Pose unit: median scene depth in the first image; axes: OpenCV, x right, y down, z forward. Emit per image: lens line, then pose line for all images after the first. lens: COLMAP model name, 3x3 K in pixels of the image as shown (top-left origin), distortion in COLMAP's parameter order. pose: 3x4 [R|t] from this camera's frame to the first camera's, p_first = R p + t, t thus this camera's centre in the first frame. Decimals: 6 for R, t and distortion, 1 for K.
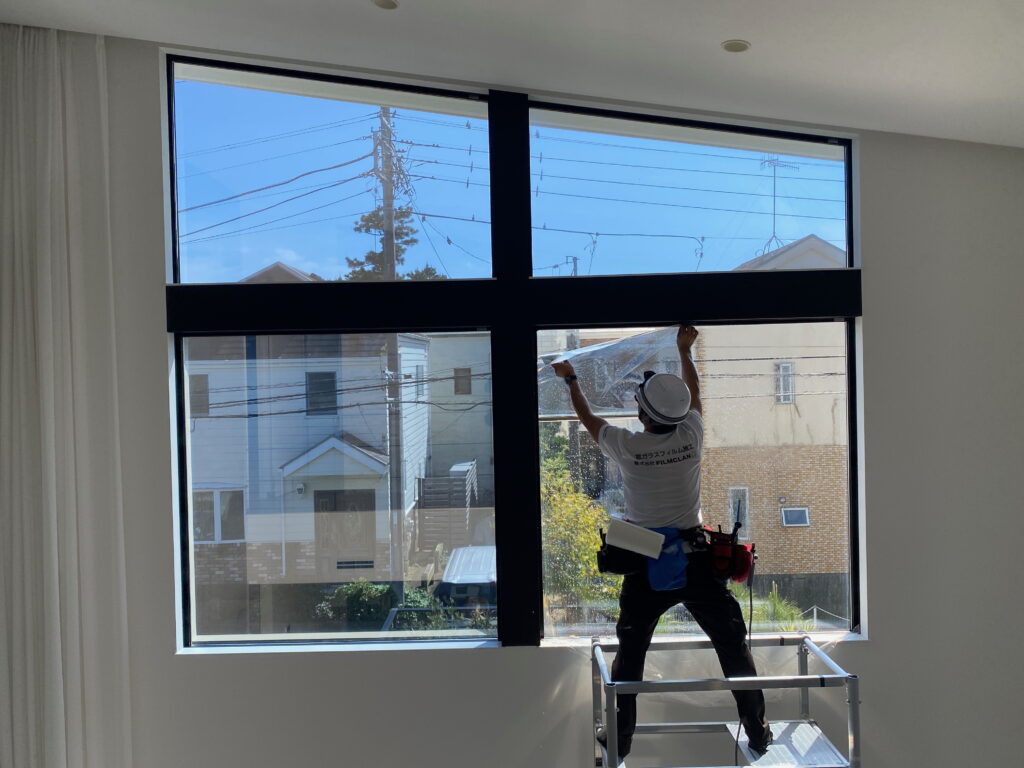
lens RADIAL K [[779.0, 0, 486.7], [0, 779.0, 387.0], [0, 0, 1]] dist [0.006682, -0.005883]
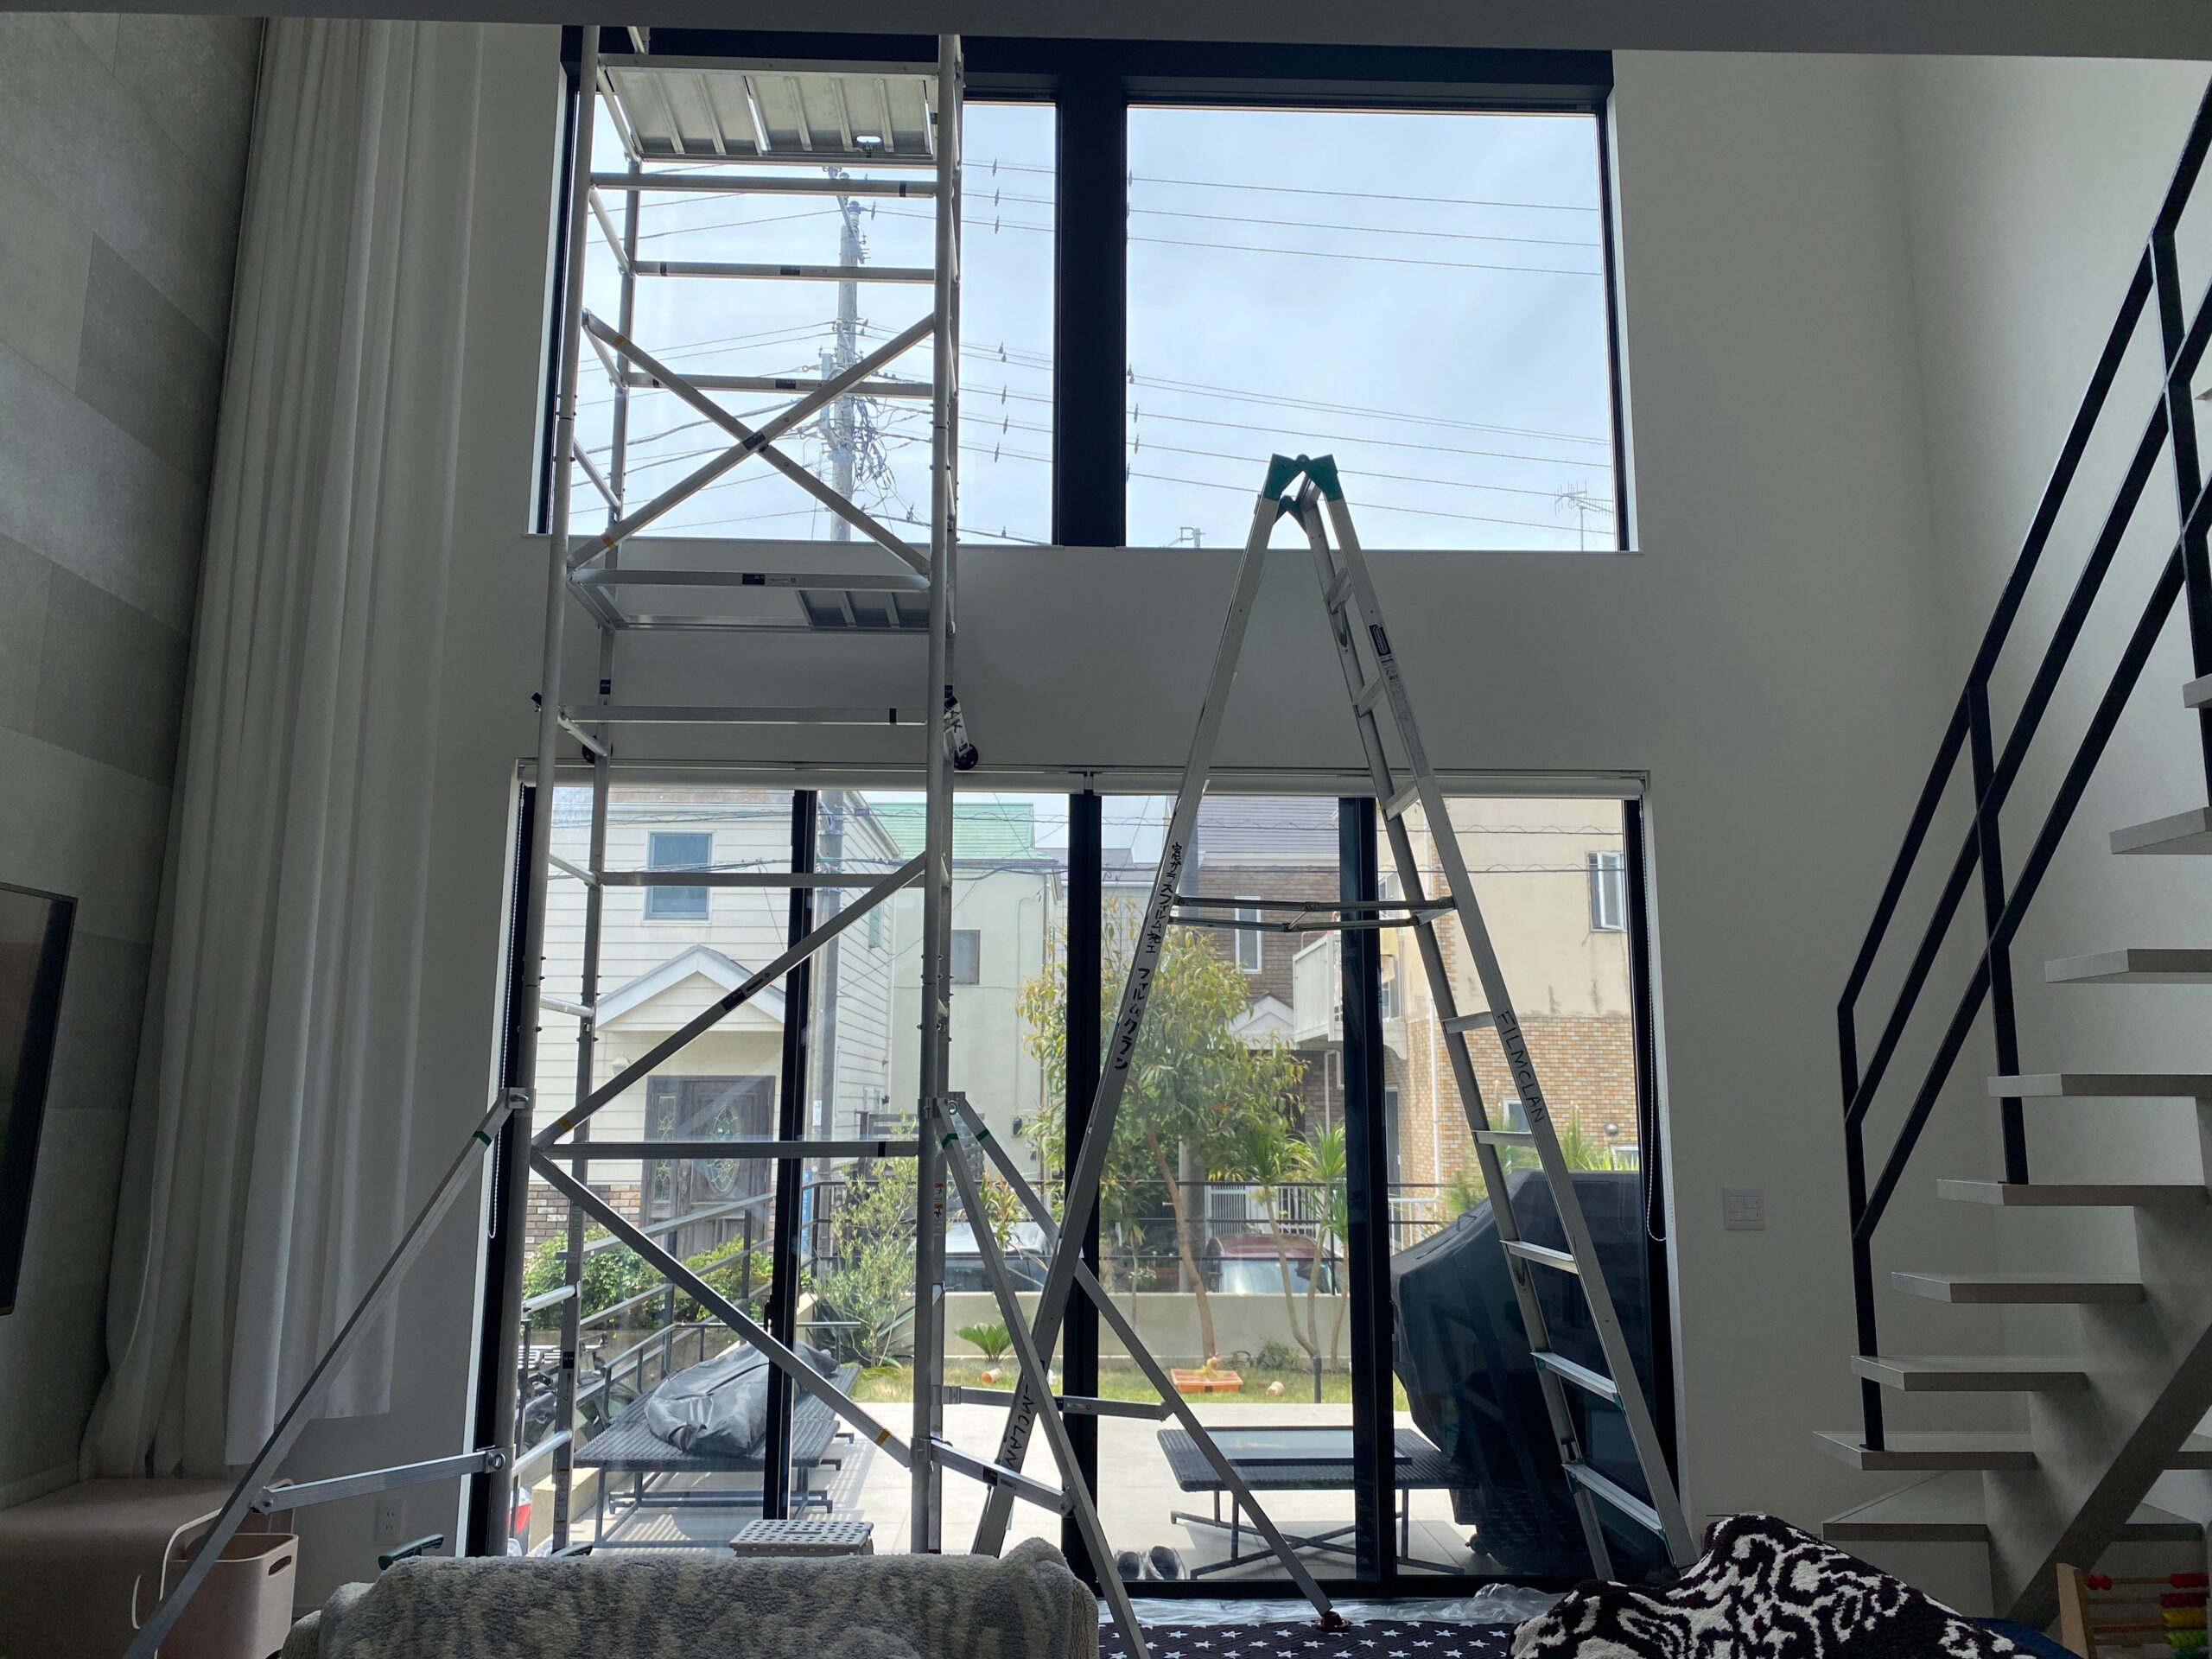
lens RADIAL K [[1675.9, 0, 1059.9], [0, 1675.9, 823.9], [0, 0, 1]] dist [-0.006609, 0.007304]
pose [[0.998837, 0.040114, 0.026733, -0.002082], [-0.034367, 0.981446, -0.188632, 0.252719], [-0.033804, 0.187494, 0.981684, -0.083202]]
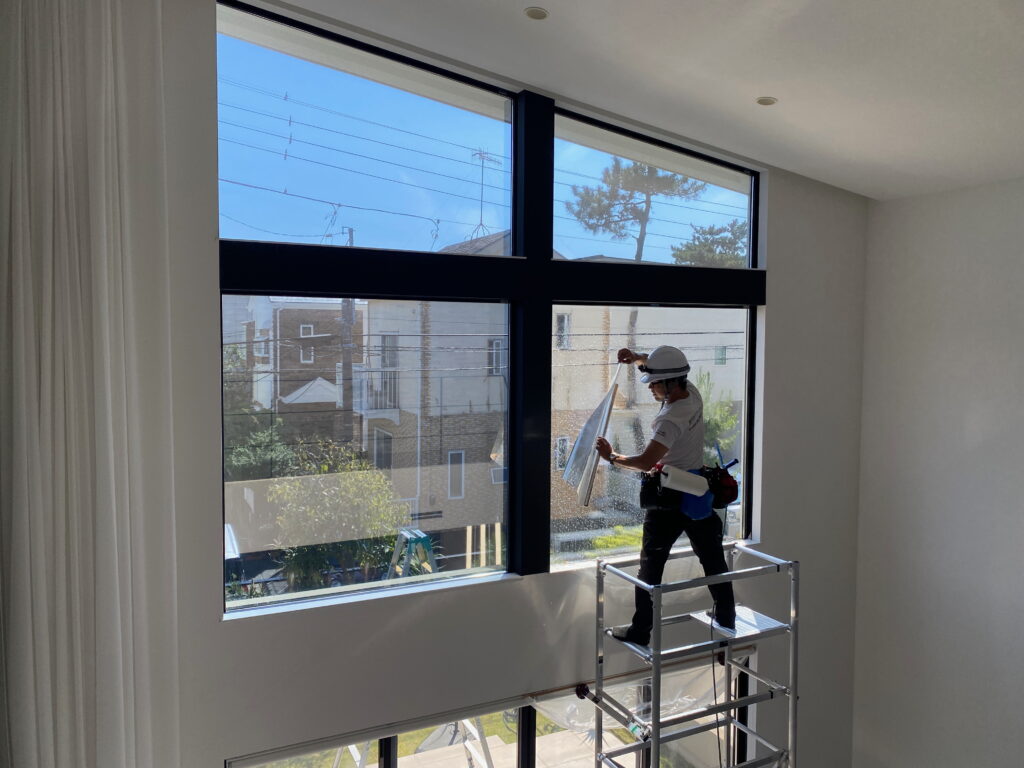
lens RADIAL K [[779.0, 0, 486.7], [0, 779.0, 387.0], [0, 0, 1]] dist [0.006682, -0.005883]
pose [[0.899743, -0.000882, 0.436419, -0.177006], [-0.014131, 0.999415, 0.031153, 0.005092], [-0.436192, -0.034197, 0.899204, -0.003721]]
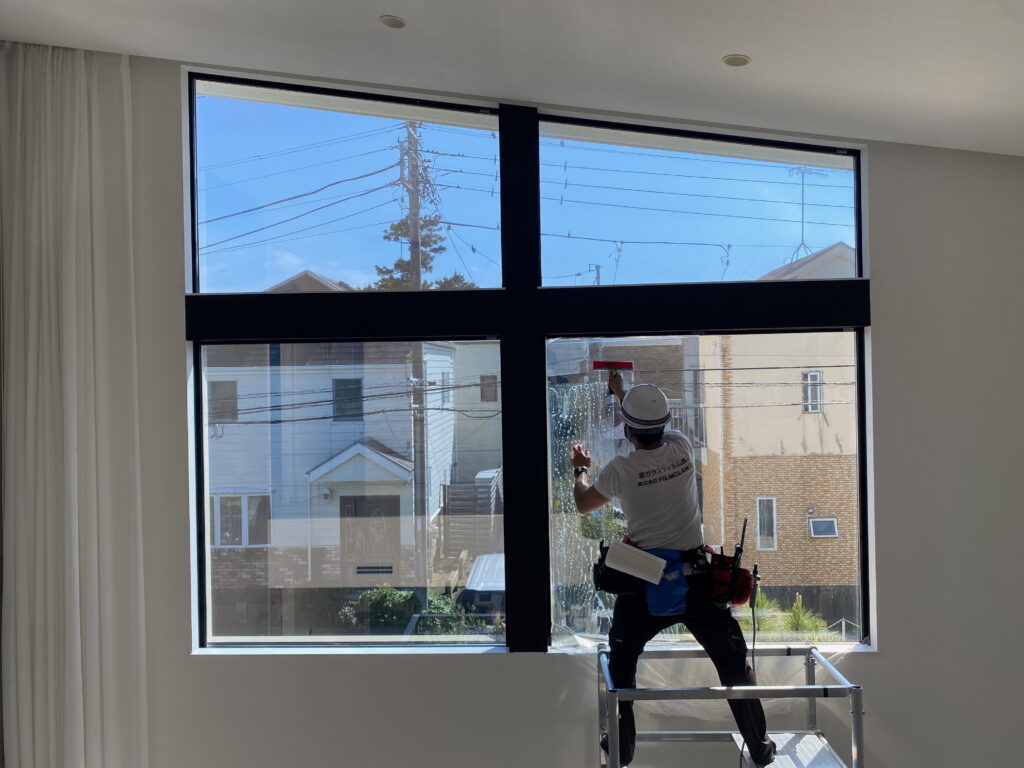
lens RADIAL K [[779.3, 0, 488.3], [0, 779.3, 382.7], [0, 0, 1]] dist [0.004309, -0.000490]
pose [[0.999360, 0.004380, -0.035496, 0.008769], [-0.004902, 0.999881, -0.014638, -0.000342], [0.035428, 0.014803, 0.999263, -0.005001]]
